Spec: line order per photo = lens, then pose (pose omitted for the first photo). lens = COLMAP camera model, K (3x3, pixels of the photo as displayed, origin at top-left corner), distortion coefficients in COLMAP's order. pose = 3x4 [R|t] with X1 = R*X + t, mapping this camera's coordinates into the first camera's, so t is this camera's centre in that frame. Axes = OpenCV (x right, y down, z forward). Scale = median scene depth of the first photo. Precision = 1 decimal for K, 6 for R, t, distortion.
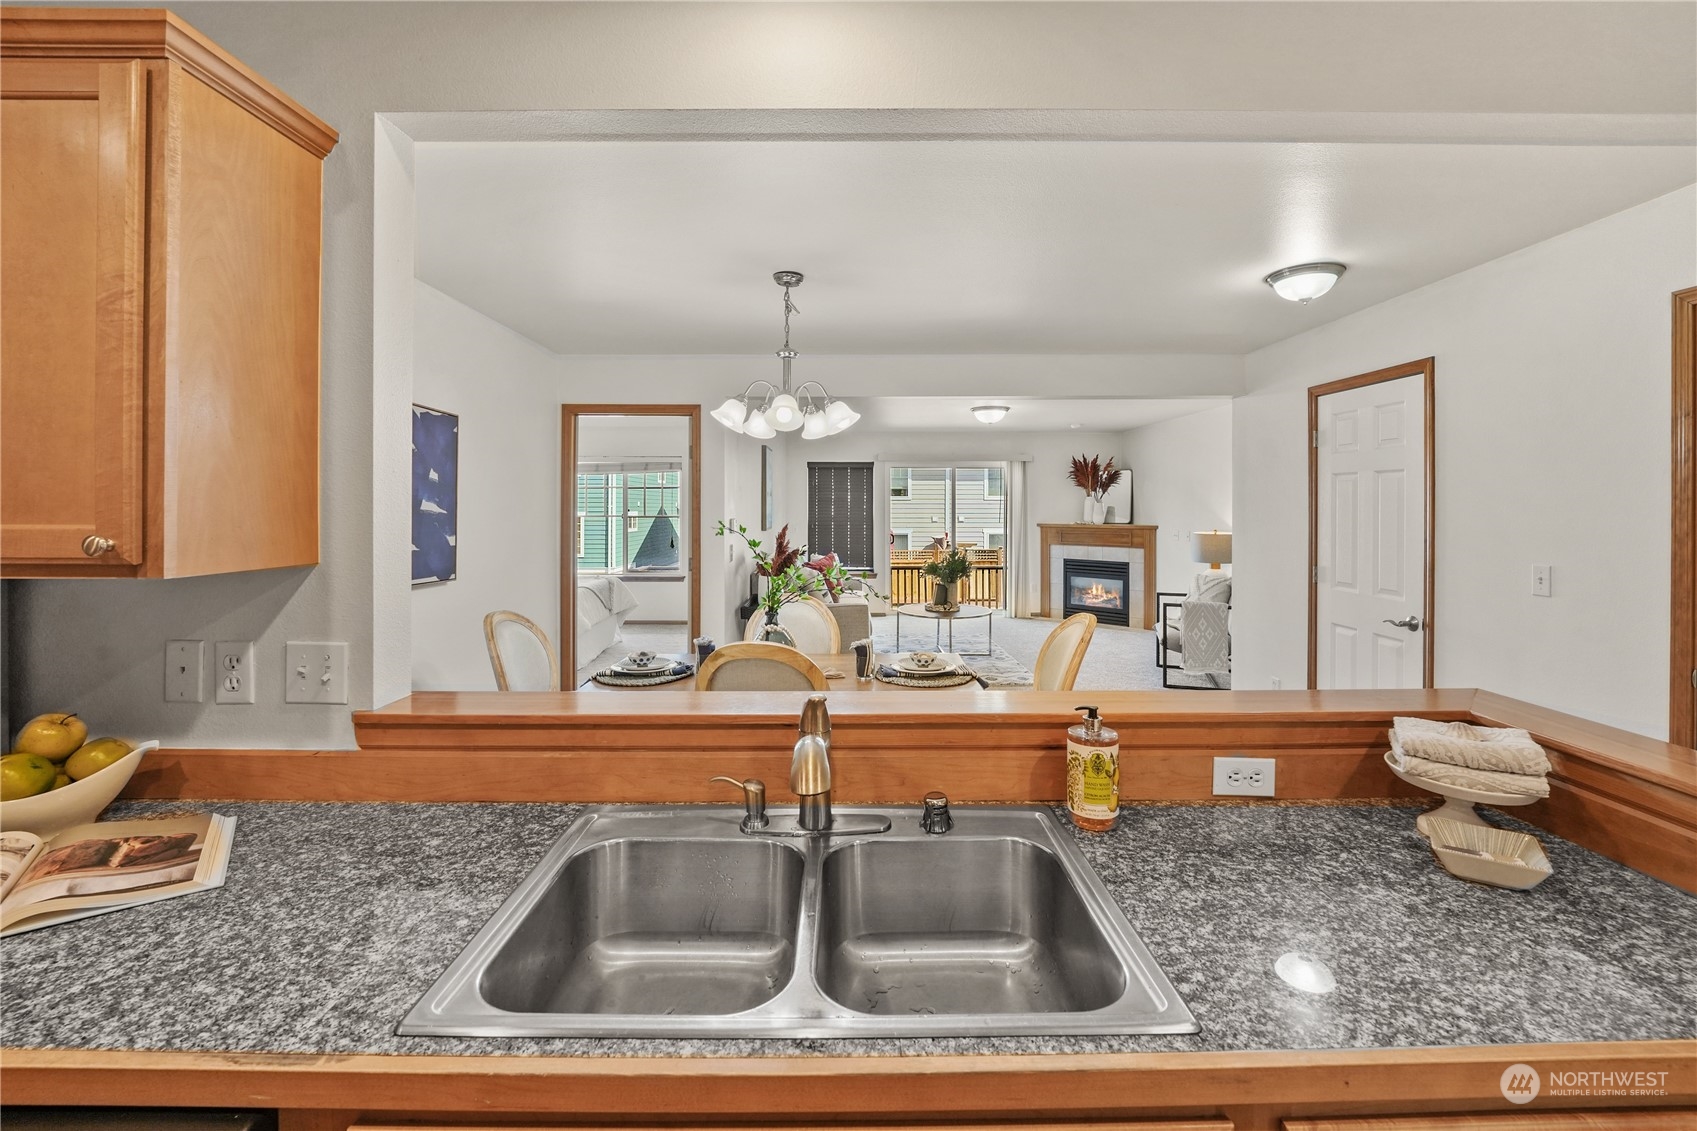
lens RADIAL K [[706.2, 0, 849.3], [0, 706.2, 506.7], [0, 0, 1]] dist [-0.010172, -0.000574]
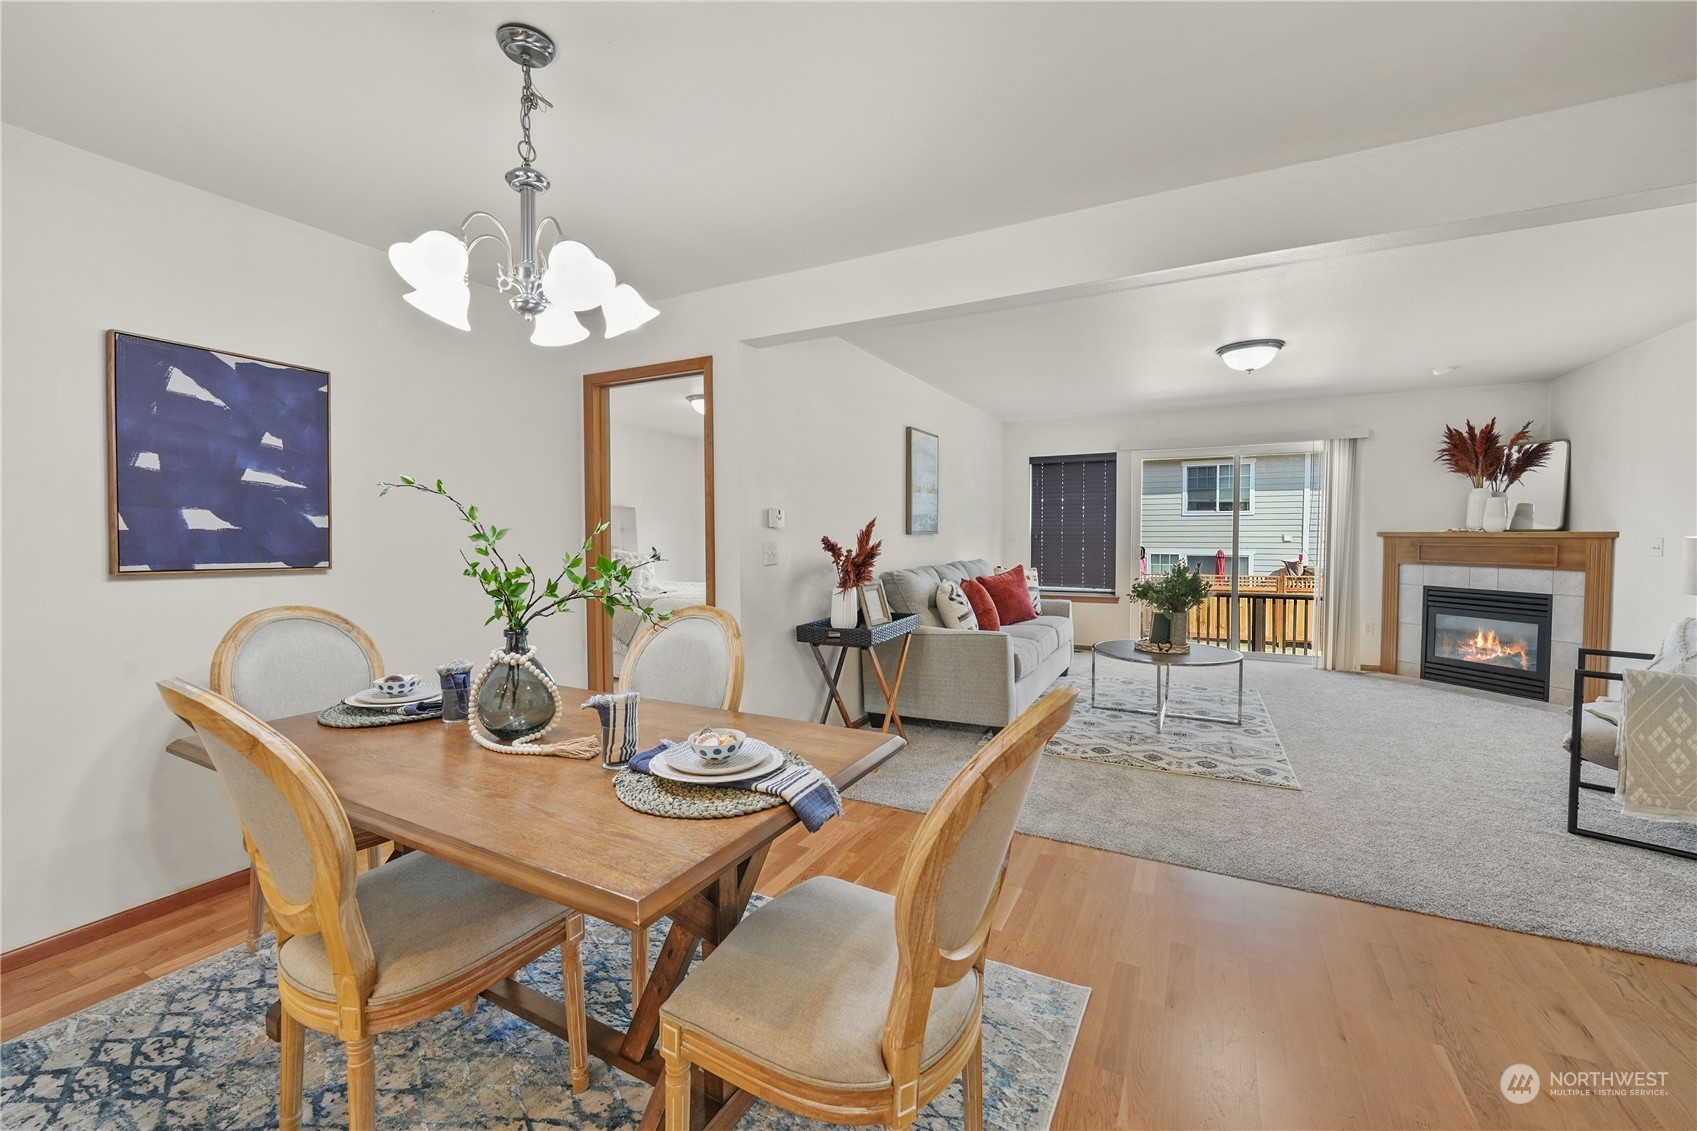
lens RADIAL K [[685.8, 0, 845.2], [0, 685.8, 557.2], [0, 0, 1]] dist [-0.000300, -0.007802]
pose [[0.882155, 0.013922, -0.470754, 0.377392], [0.004199, 0.999291, 0.037420, 0.063455], [0.470941, -0.034987, 0.881471, 0.580582]]
